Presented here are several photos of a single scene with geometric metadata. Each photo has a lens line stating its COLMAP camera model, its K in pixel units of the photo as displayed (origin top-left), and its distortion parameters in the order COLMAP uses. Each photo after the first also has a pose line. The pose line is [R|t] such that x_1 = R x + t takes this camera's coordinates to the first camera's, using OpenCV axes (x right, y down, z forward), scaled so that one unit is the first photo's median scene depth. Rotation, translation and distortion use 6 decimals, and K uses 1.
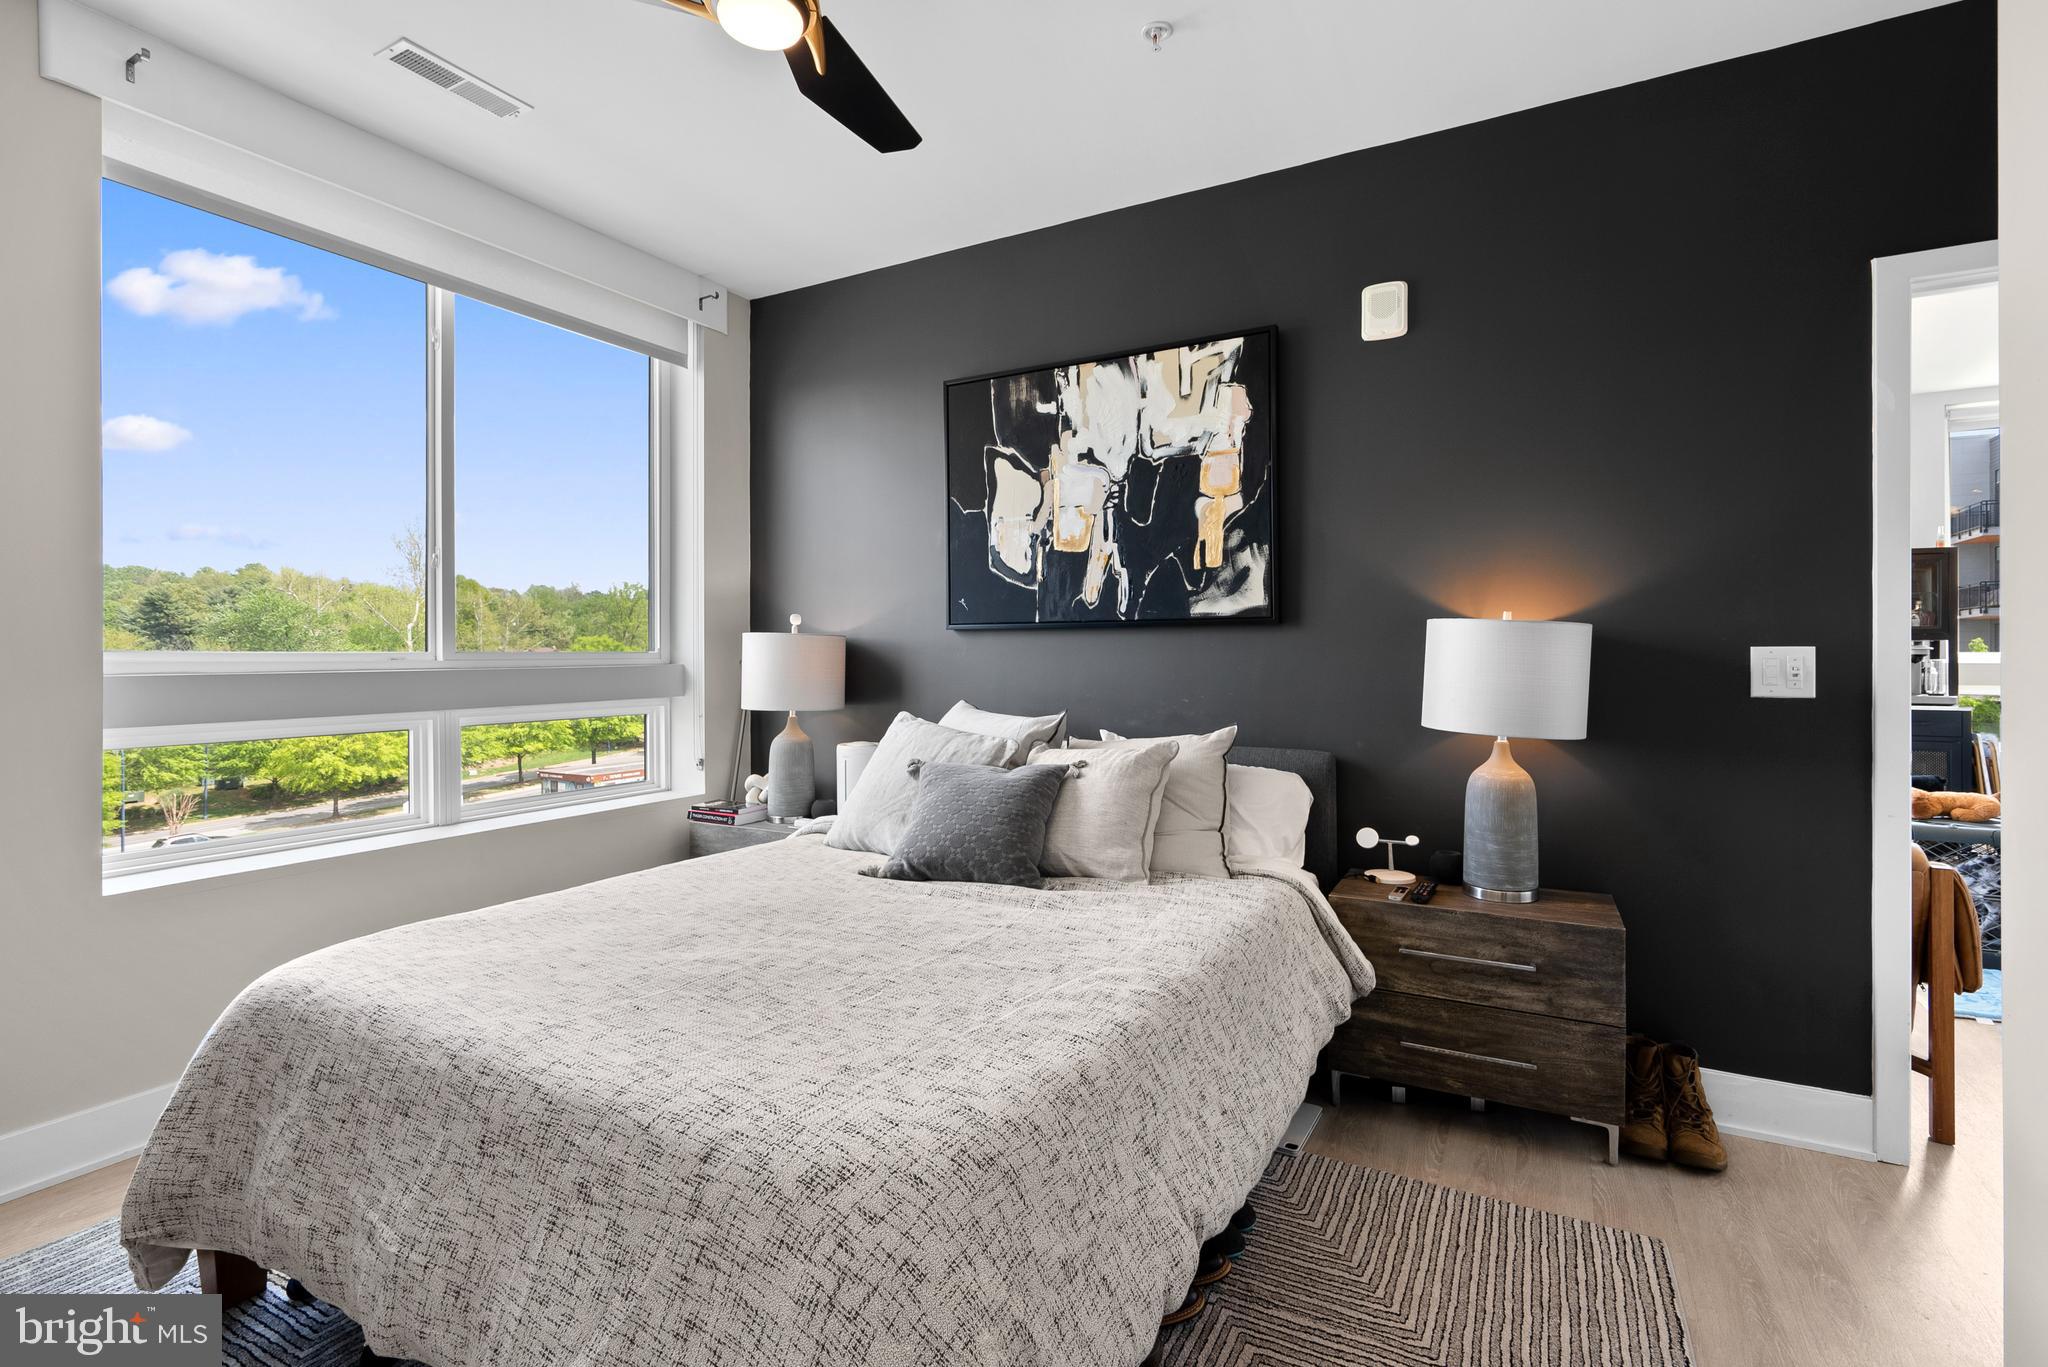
lens RADIAL K [[952.2, 0, 1012.0], [0, 952.2, 664.9], [0, 0, 1]] dist [-0.005858, 0.001493]
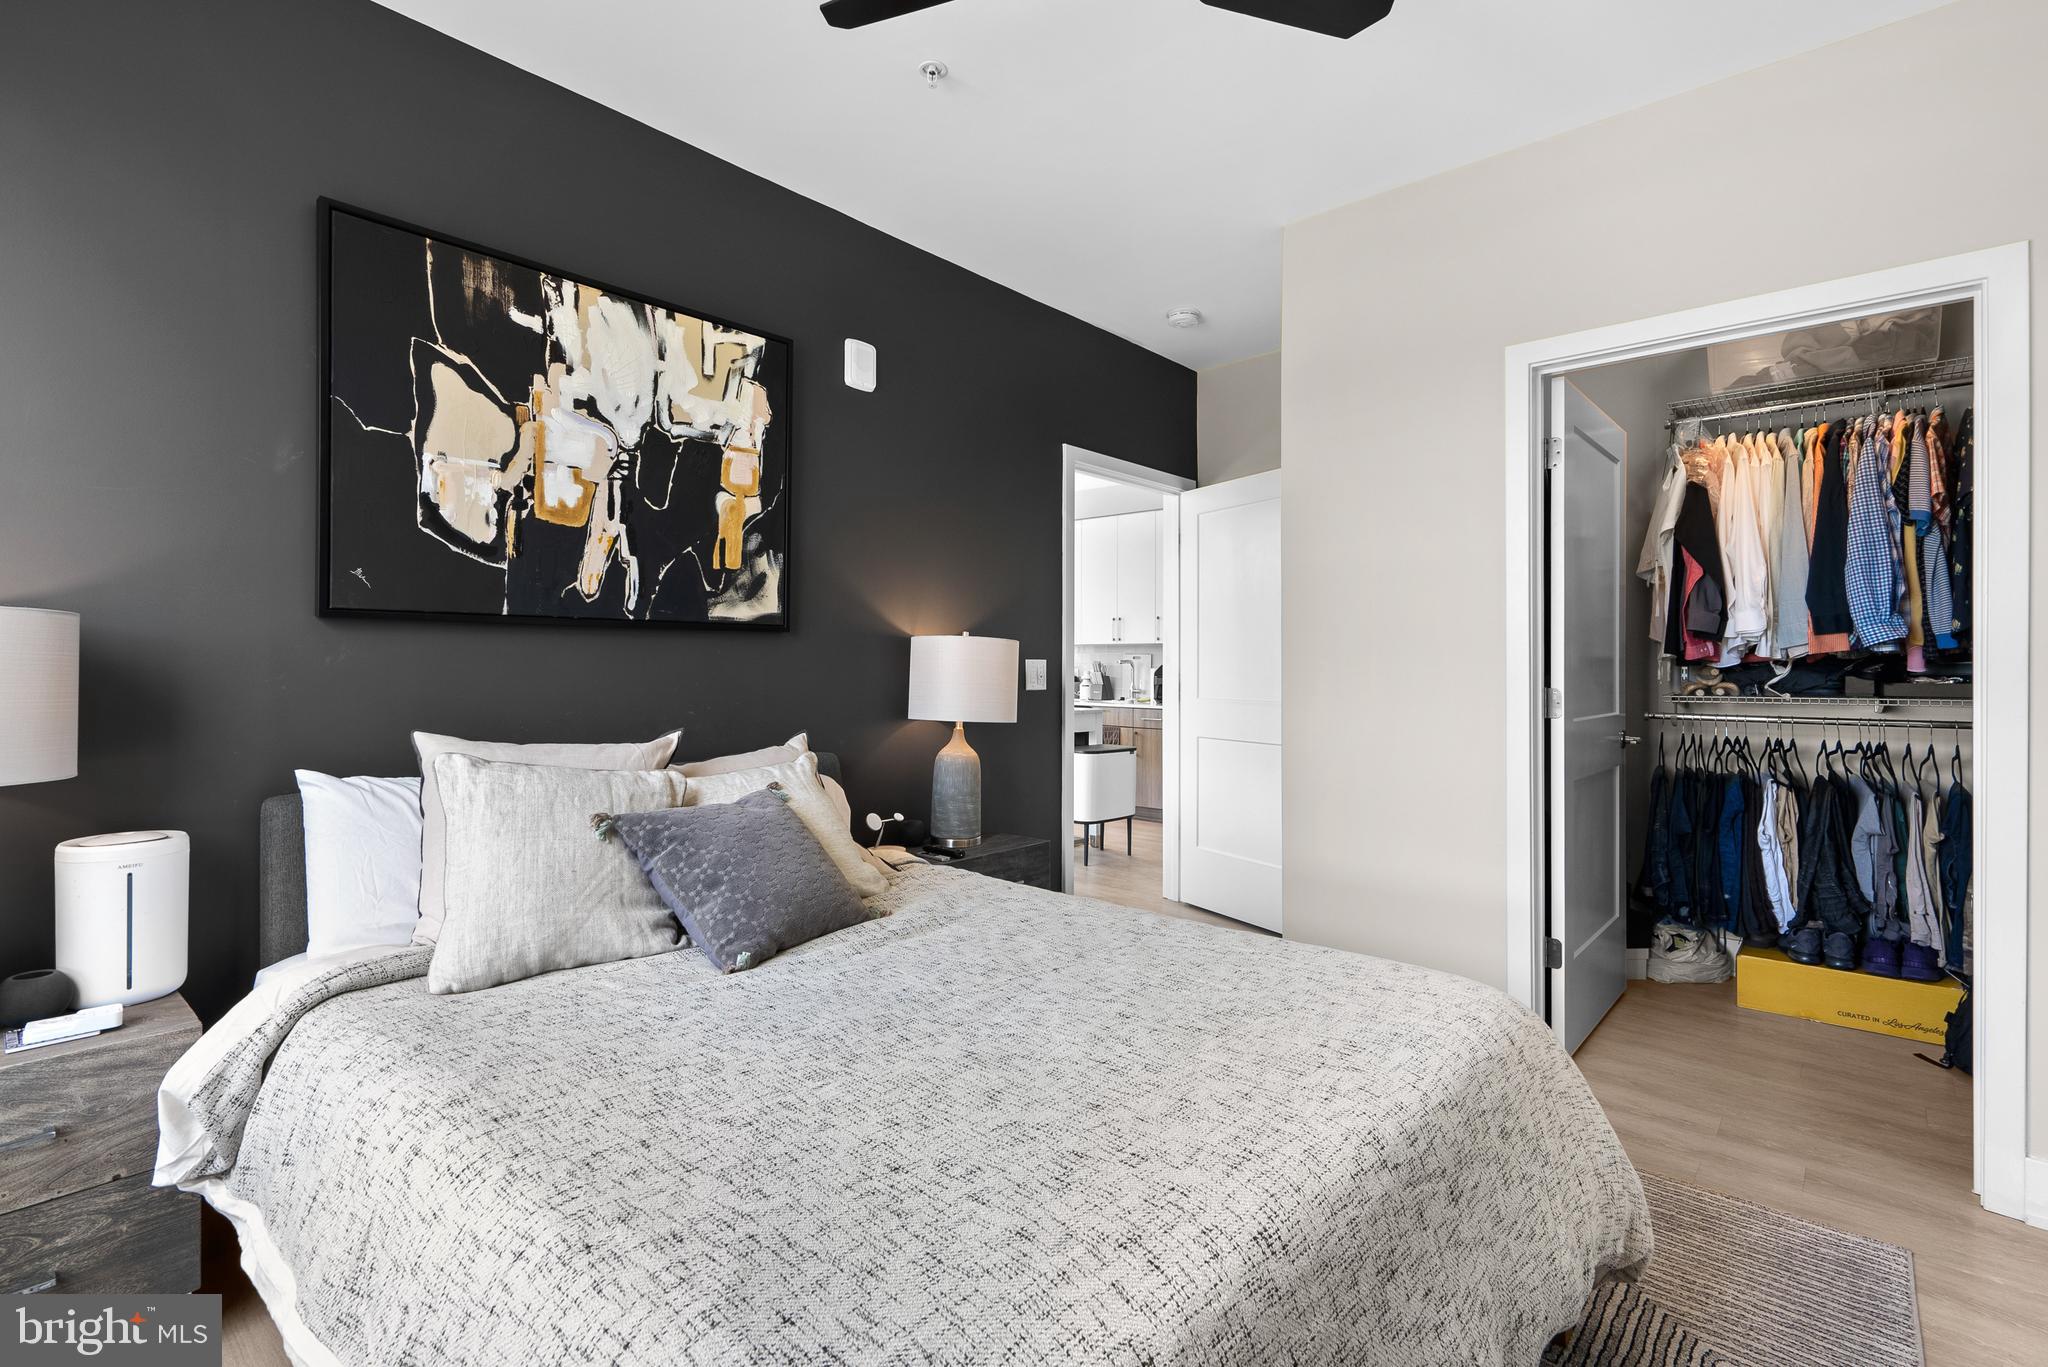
lens RADIAL K [[952.2, 0, 1054.8], [0, 952.2, 673.8], [0, 0, 1]] dist [-0.005858, 0.001493]
pose [[0.191473, -0.008135, 0.981464, -0.622953], [0.005222, 0.999960, 0.007269, -0.004221], [-0.981484, 0.003733, 0.191508, 0.487597]]
